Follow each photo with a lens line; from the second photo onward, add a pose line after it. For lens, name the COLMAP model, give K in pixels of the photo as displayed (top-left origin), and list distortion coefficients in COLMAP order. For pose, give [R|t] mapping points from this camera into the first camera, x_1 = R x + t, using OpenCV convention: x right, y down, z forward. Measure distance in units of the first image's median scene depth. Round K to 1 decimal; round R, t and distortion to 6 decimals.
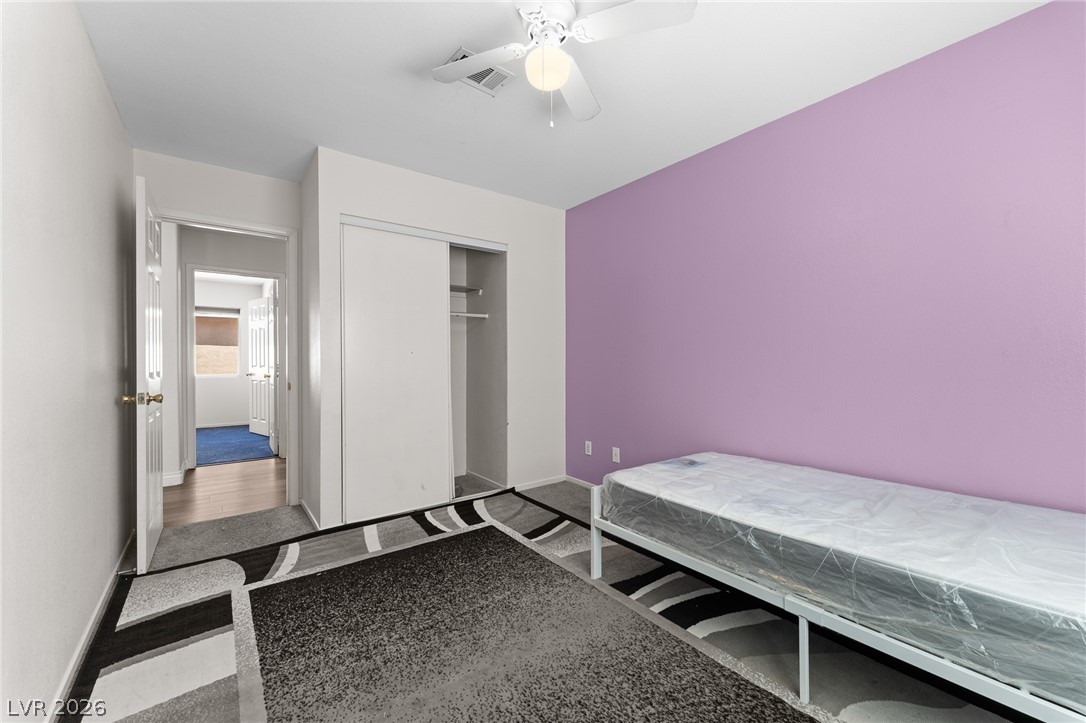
lens RADIAL K [[438.4, 0, 540.9], [0, 438.4, 360.9], [0, 0, 1]] dist [0.000068, -0.000588]
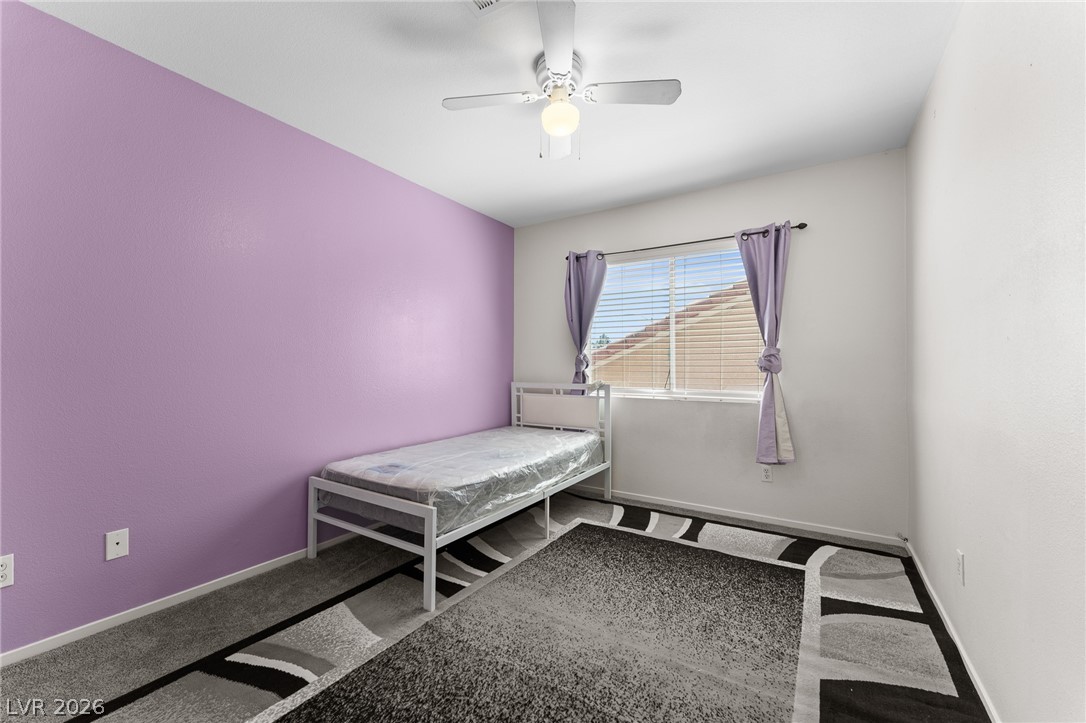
lens RADIAL K [[438.4, 0, 539.7], [0, 438.4, 362.8], [0, 0, 1]] dist [0.000068, -0.000588]
pose [[-0.351698, 0.004867, 0.936101, -0.842962], [0.000181, 0.999987, -0.005132, -0.005461], [-0.936114, -0.001636, -0.351694, 1.171456]]
